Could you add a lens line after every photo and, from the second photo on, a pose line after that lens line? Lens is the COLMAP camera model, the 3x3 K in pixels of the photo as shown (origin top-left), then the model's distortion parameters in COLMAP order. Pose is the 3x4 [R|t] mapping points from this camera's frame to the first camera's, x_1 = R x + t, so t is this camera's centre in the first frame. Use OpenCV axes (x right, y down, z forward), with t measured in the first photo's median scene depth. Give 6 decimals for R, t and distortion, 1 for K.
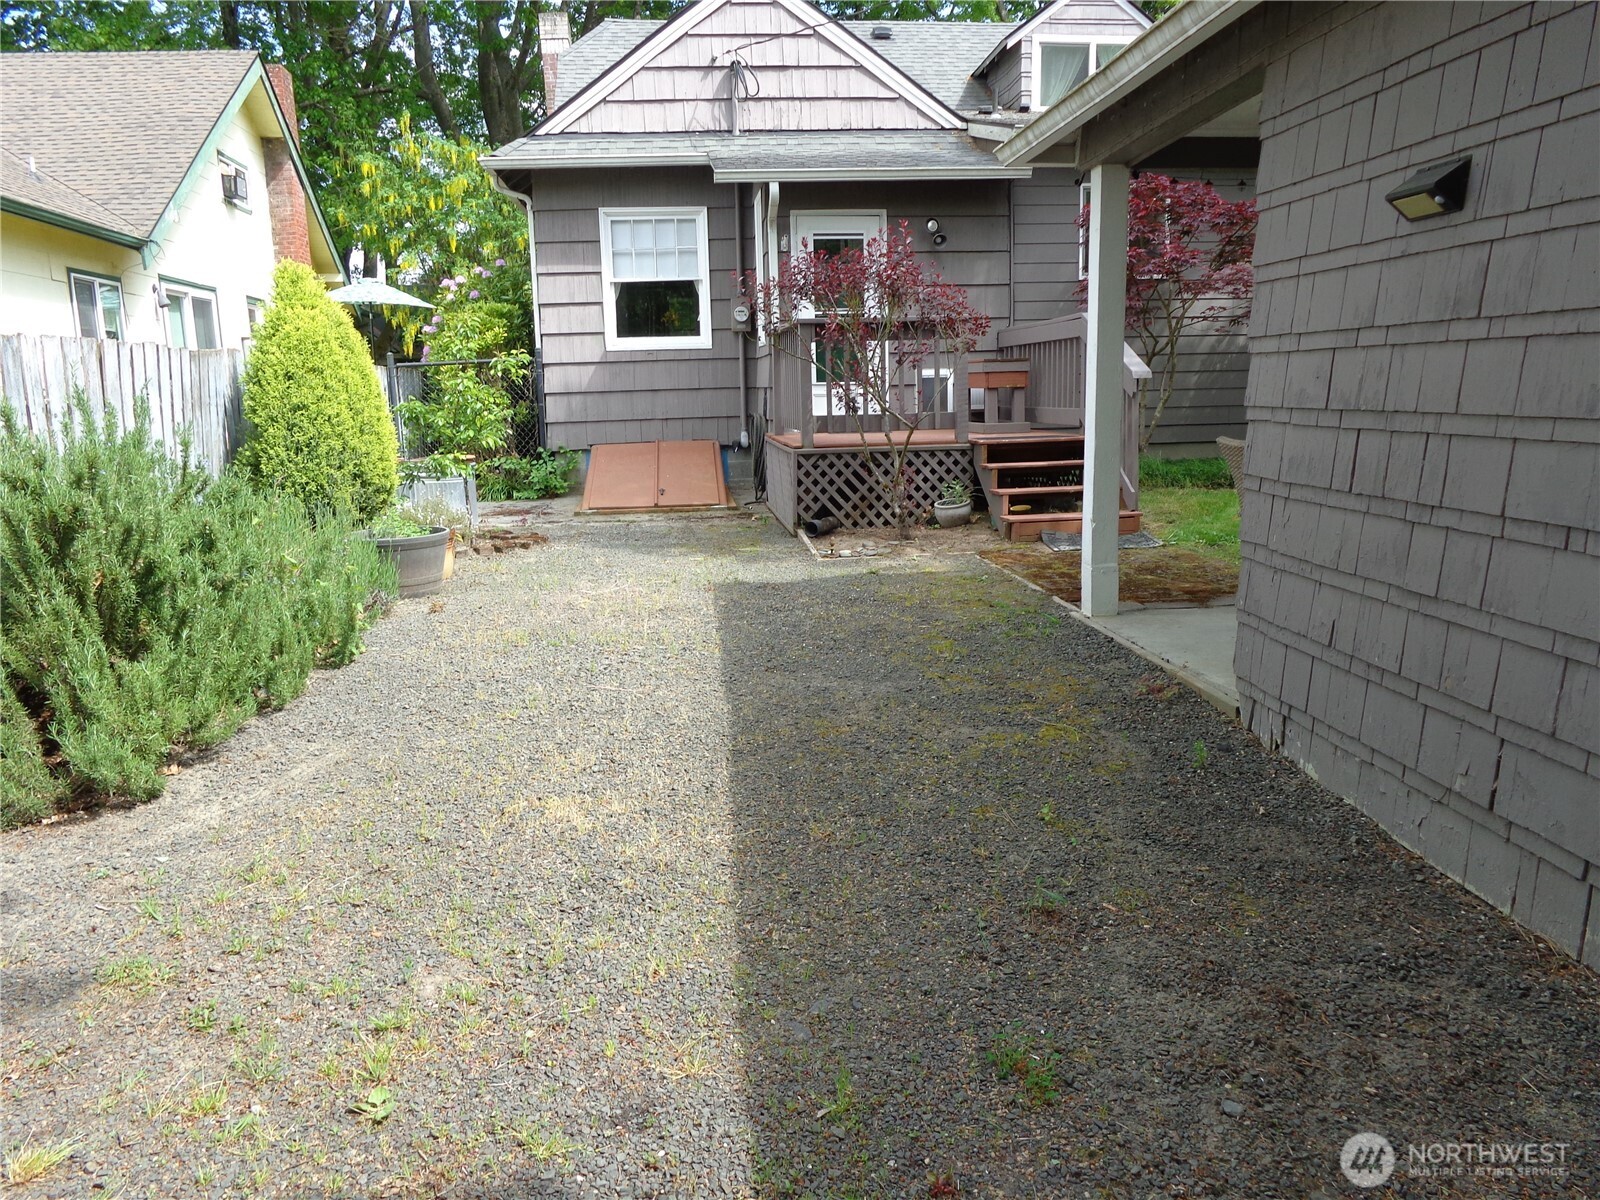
lens RADIAL K [[1195.6, 0, 800.0], [0, 1195.6, 600.0], [0, 0, 1]] dist [-0.023518, 0.000289]
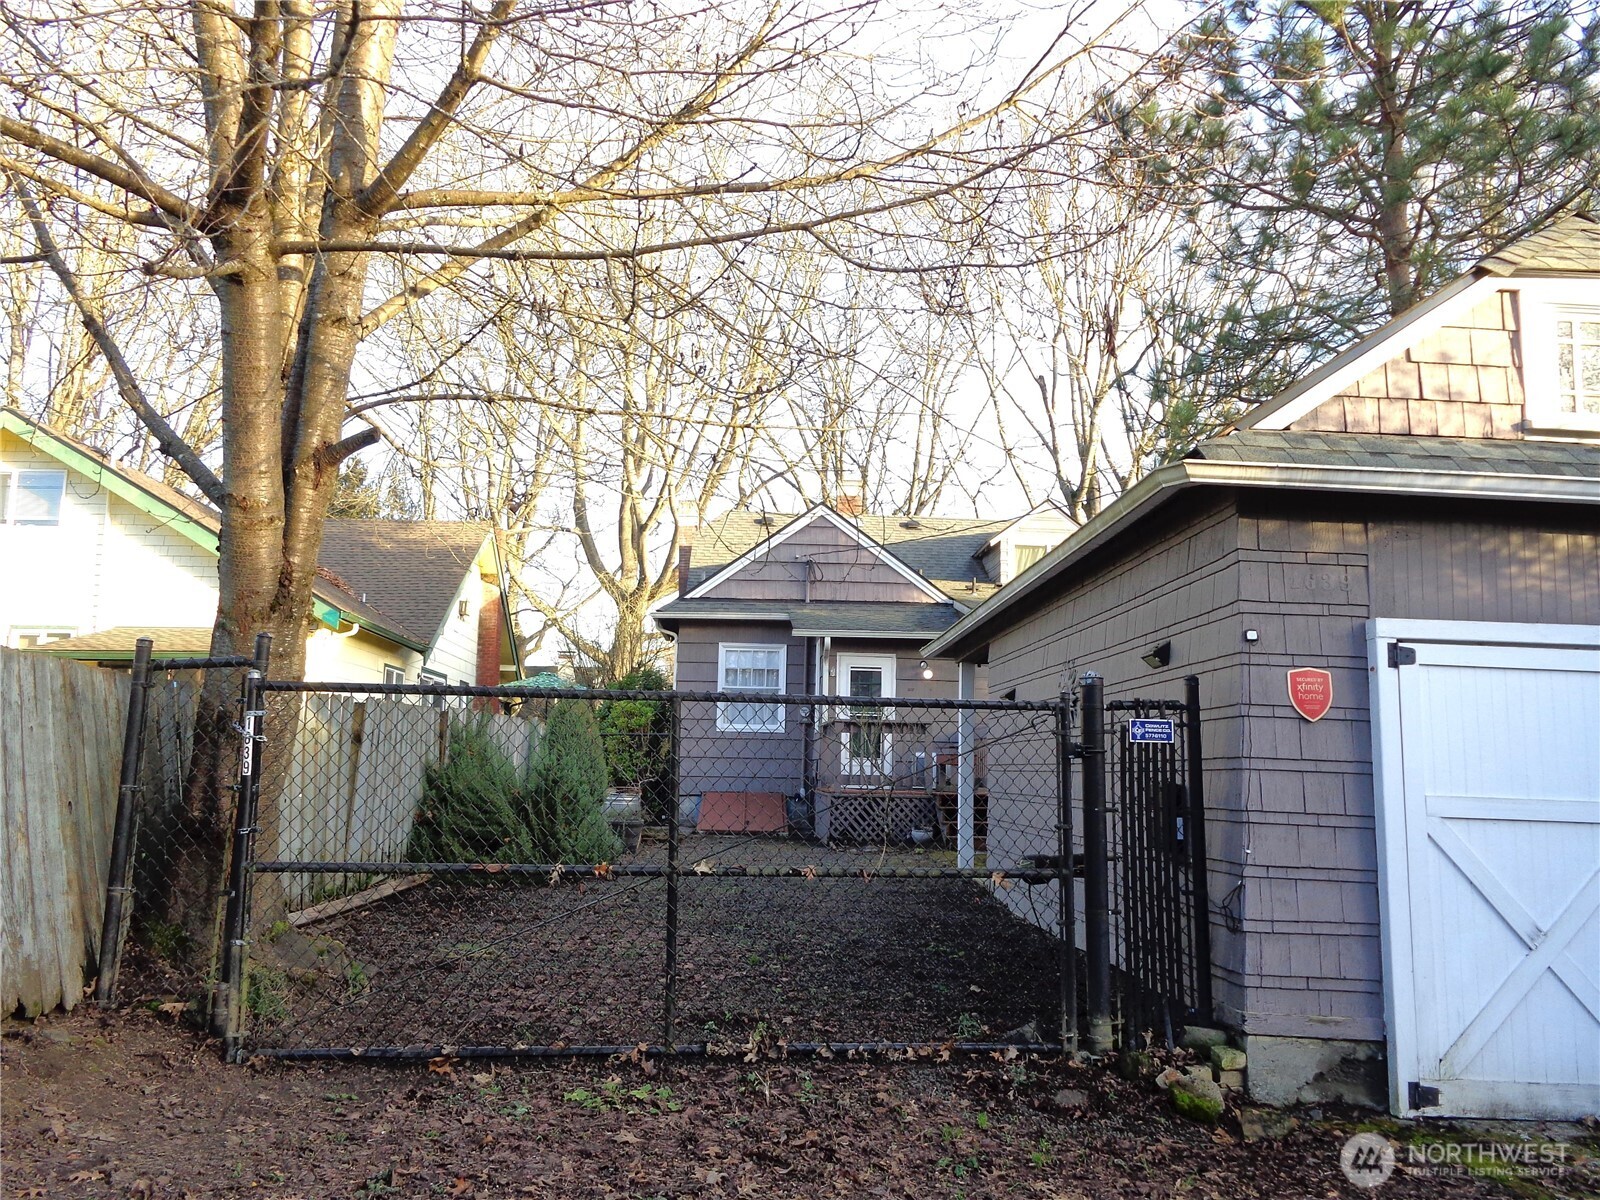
lens RADIAL K [[1195.6, 0, 800.0], [0, 1195.6, 600.0], [0, 0, 1]] dist [-0.023518, 0.000289]
pose [[0.997369, 0.038010, -0.061733, 0.038269], [-0.055415, 0.948744, -0.311150, 0.116458], [0.046742, 0.313752, 0.948354, -0.570802]]
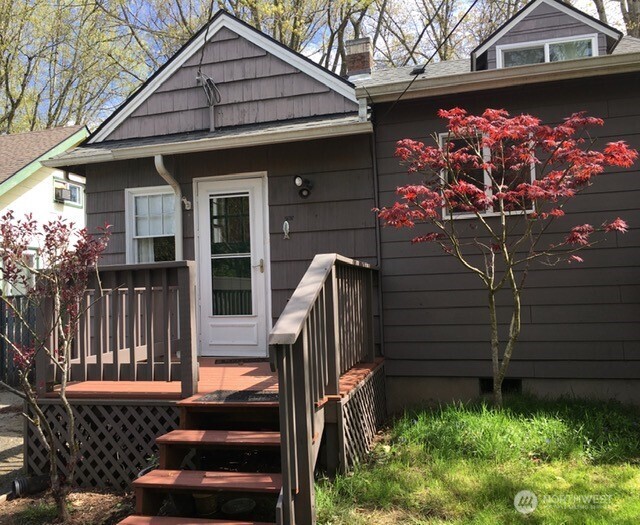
lens RADIAL K [[606.0, 0, 320.0], [0, 606.0, 262.5], [0, 0, 1]] dist [0.003405, 0.000194]
pose [[0.931468, -0.027334, -0.362796, 0.333089], [-0.052267, 0.976777, -0.207787, -0.112549], [0.360050, 0.212509, 0.908407, 0.476044]]
